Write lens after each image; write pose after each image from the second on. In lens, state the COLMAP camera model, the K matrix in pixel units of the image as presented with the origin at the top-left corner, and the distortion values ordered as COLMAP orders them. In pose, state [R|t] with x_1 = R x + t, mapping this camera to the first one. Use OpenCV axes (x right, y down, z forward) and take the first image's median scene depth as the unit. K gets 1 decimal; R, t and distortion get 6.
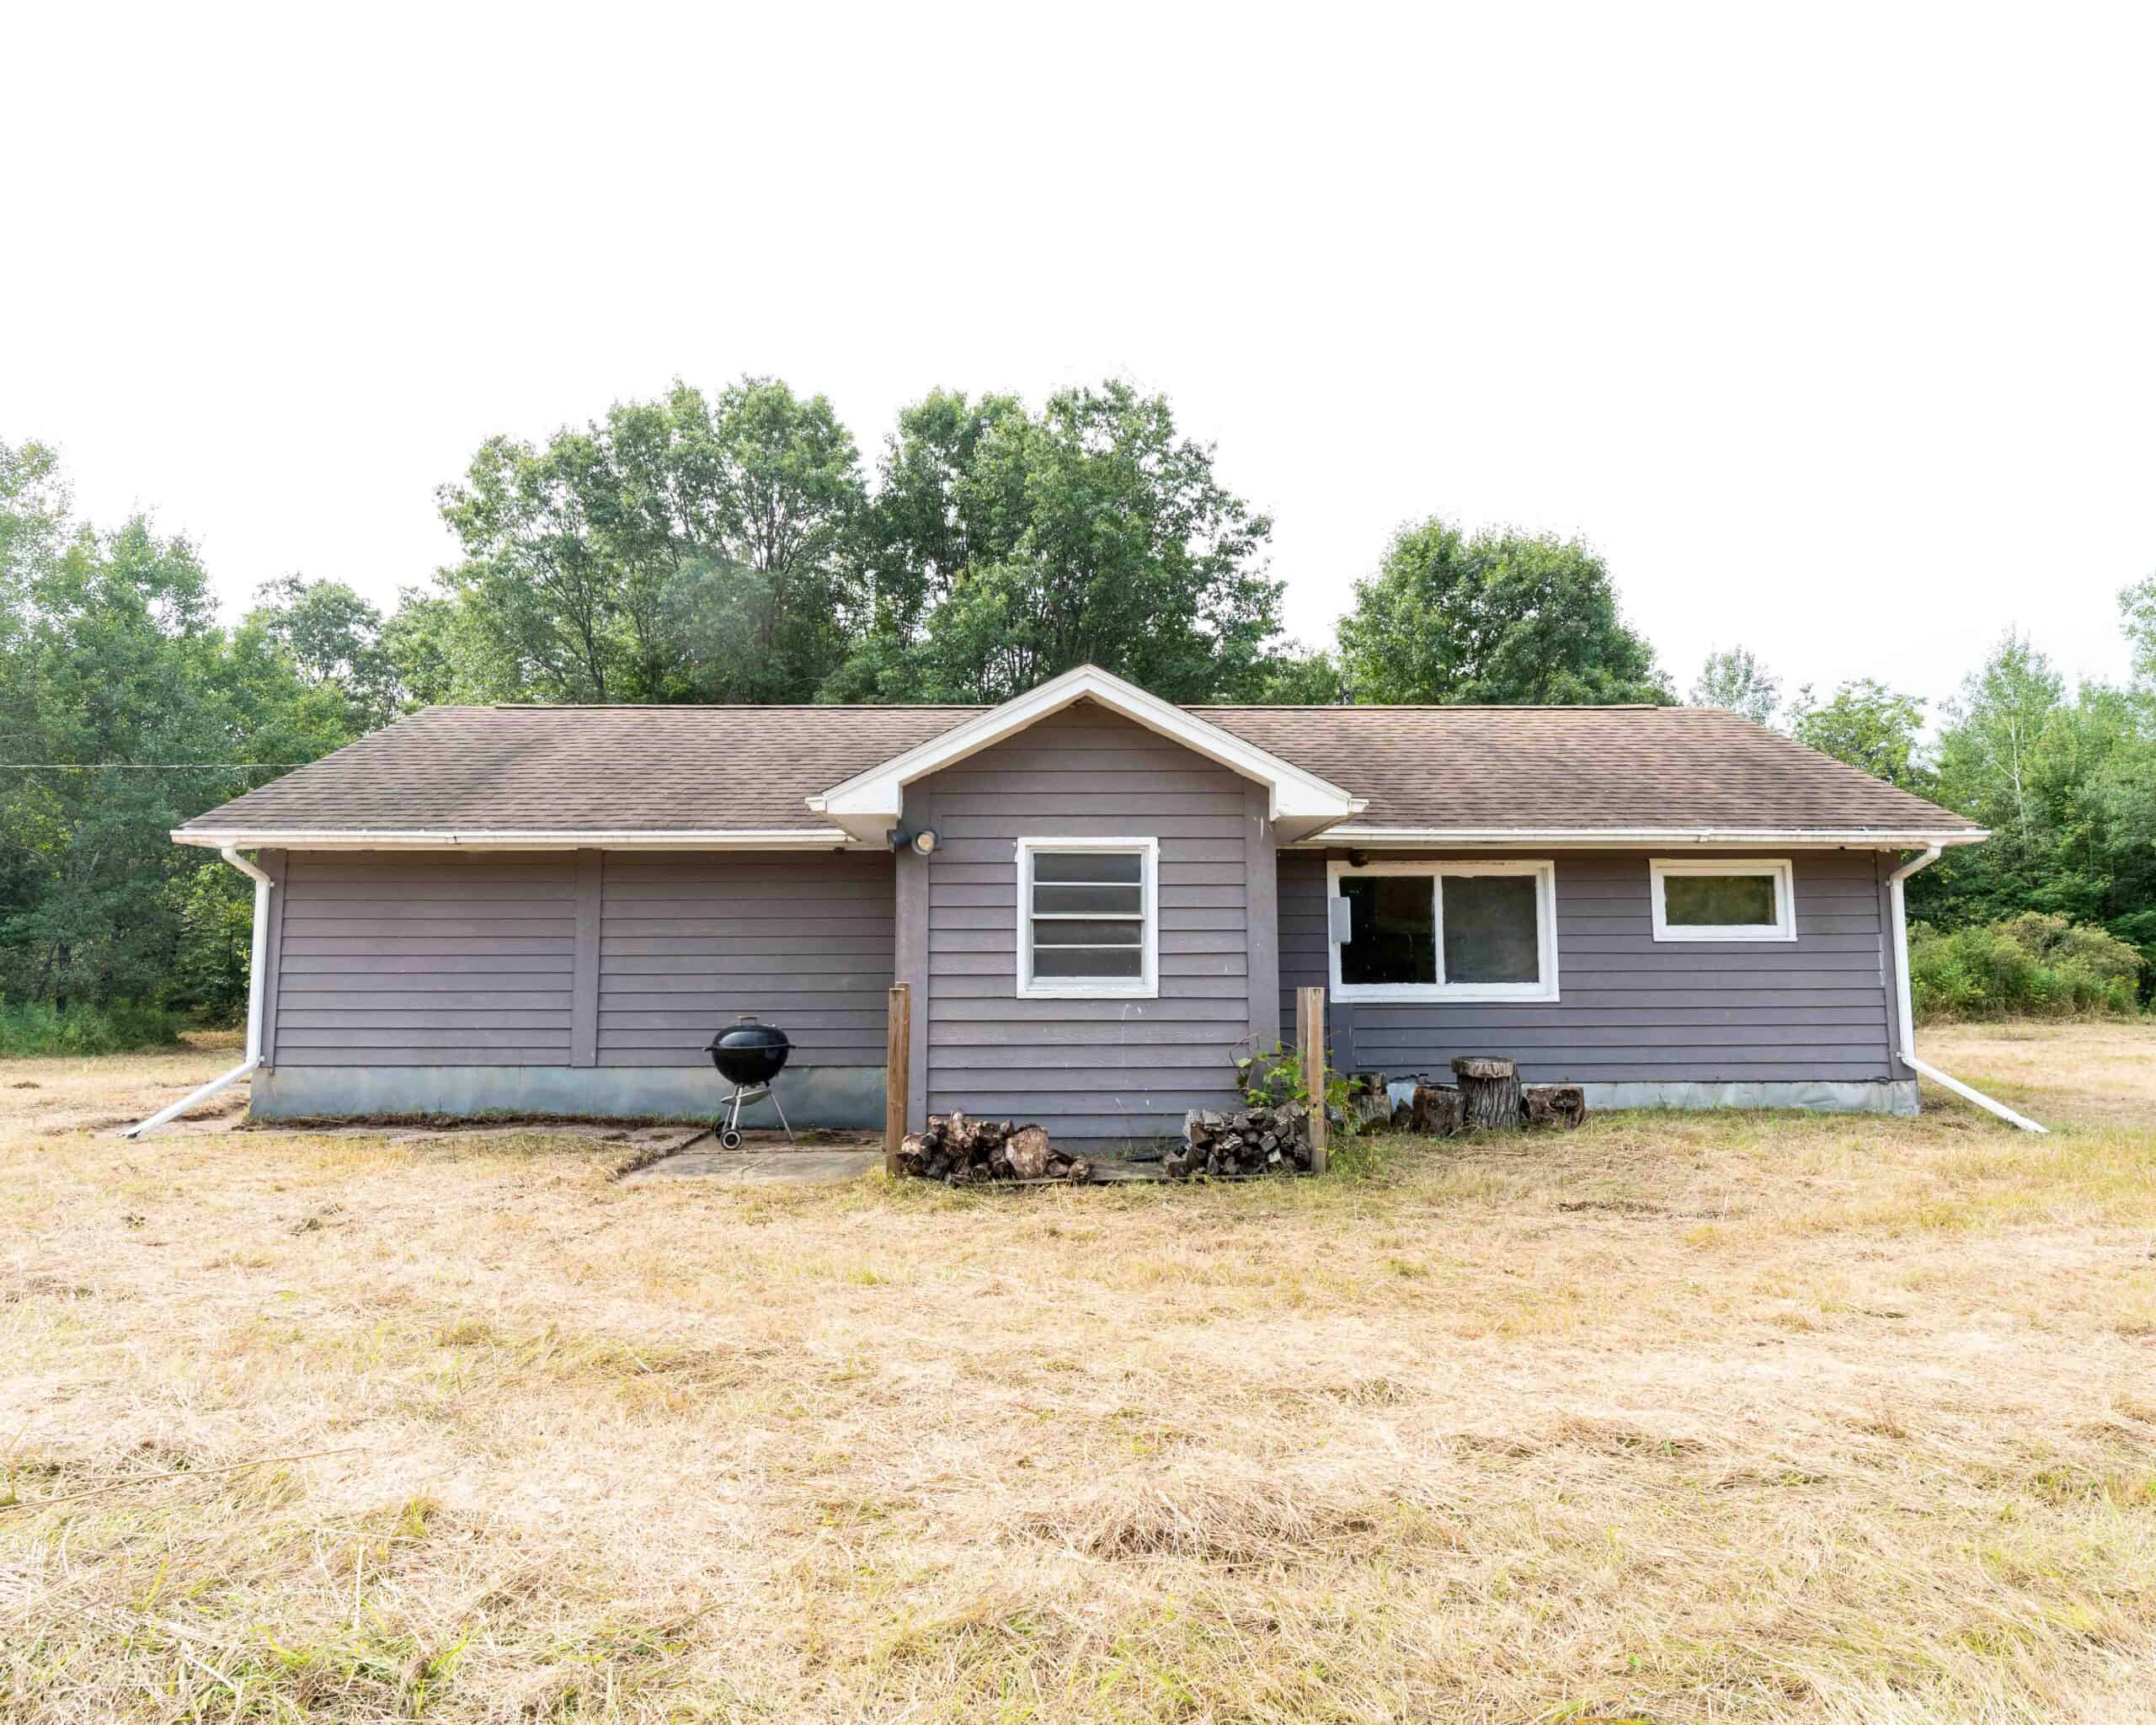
lens RADIAL K [[1136.4, 0, 1019.4], [0, 1136.4, 867.8], [0, 0, 1]] dist [0.022609, 0.000311]
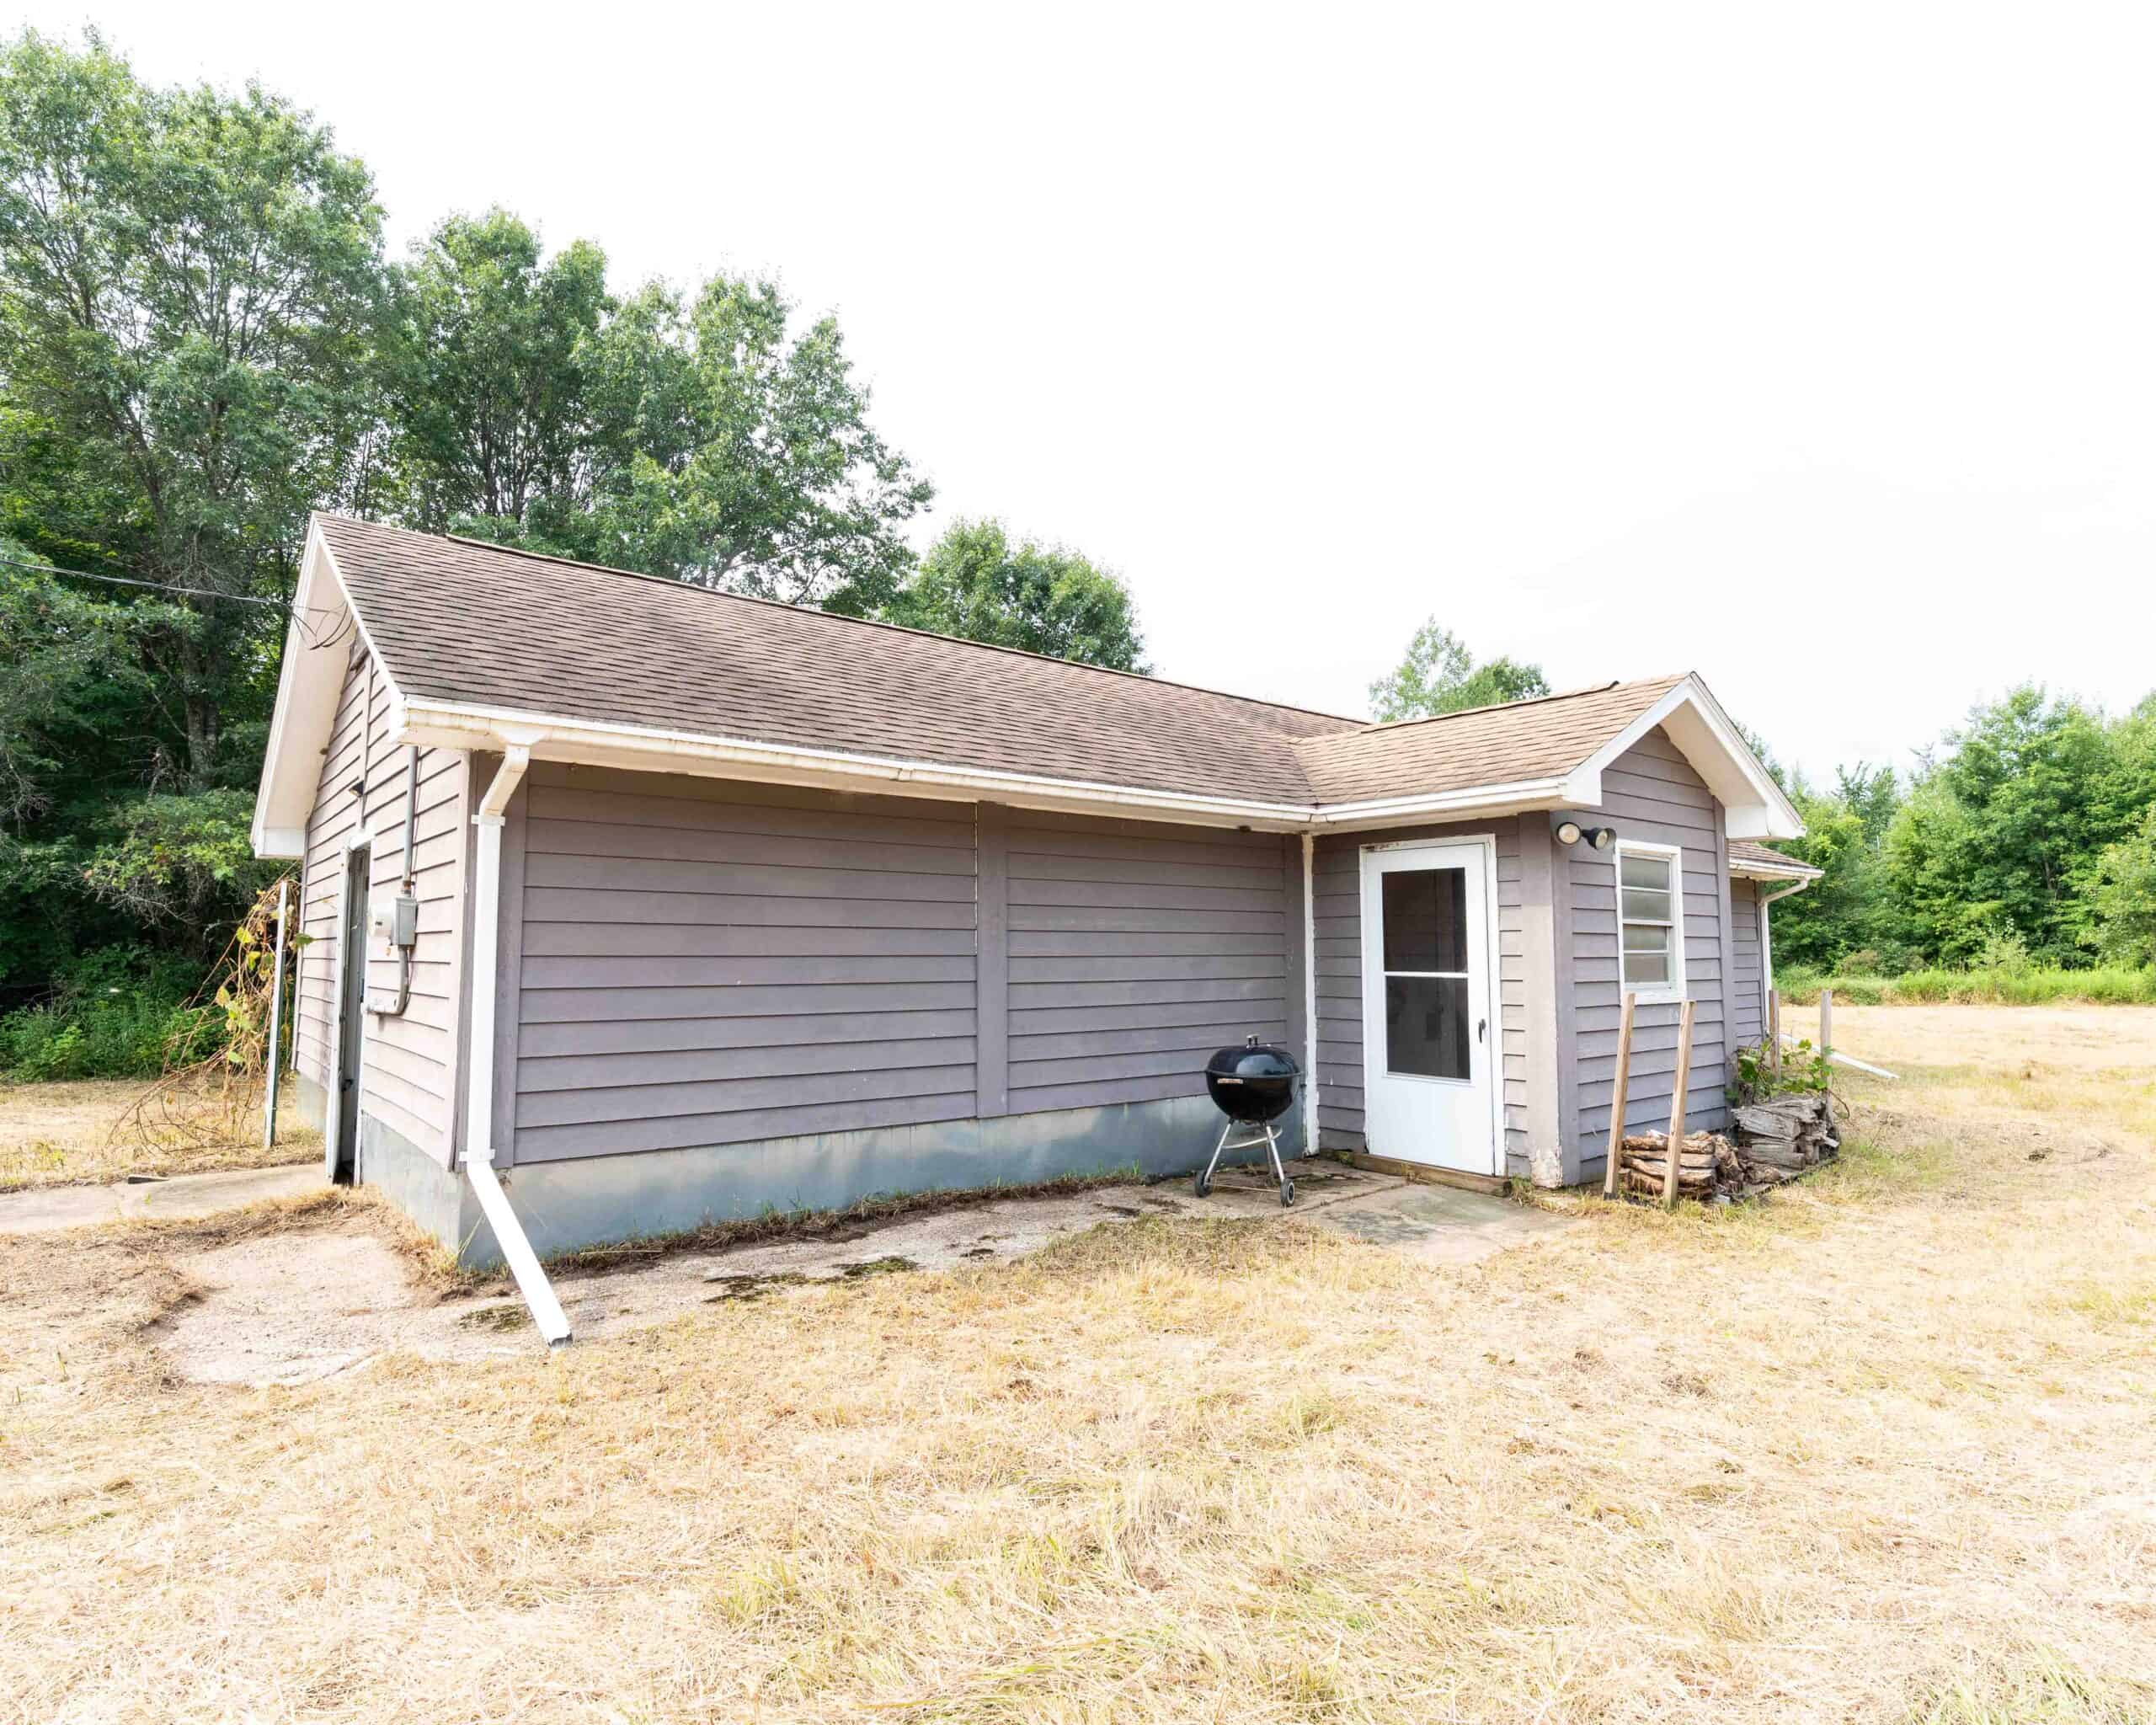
lens RADIAL K [[1136.4, 0, 1019.4], [0, 1136.4, 867.8], [0, 0, 1]] dist [0.022609, 0.000311]
pose [[0.793999, 0.045685, 0.606200, -0.786726], [-0.061589, 0.998087, 0.005451, 0.018550], [-0.604791, -0.041663, 0.795294, 0.444958]]
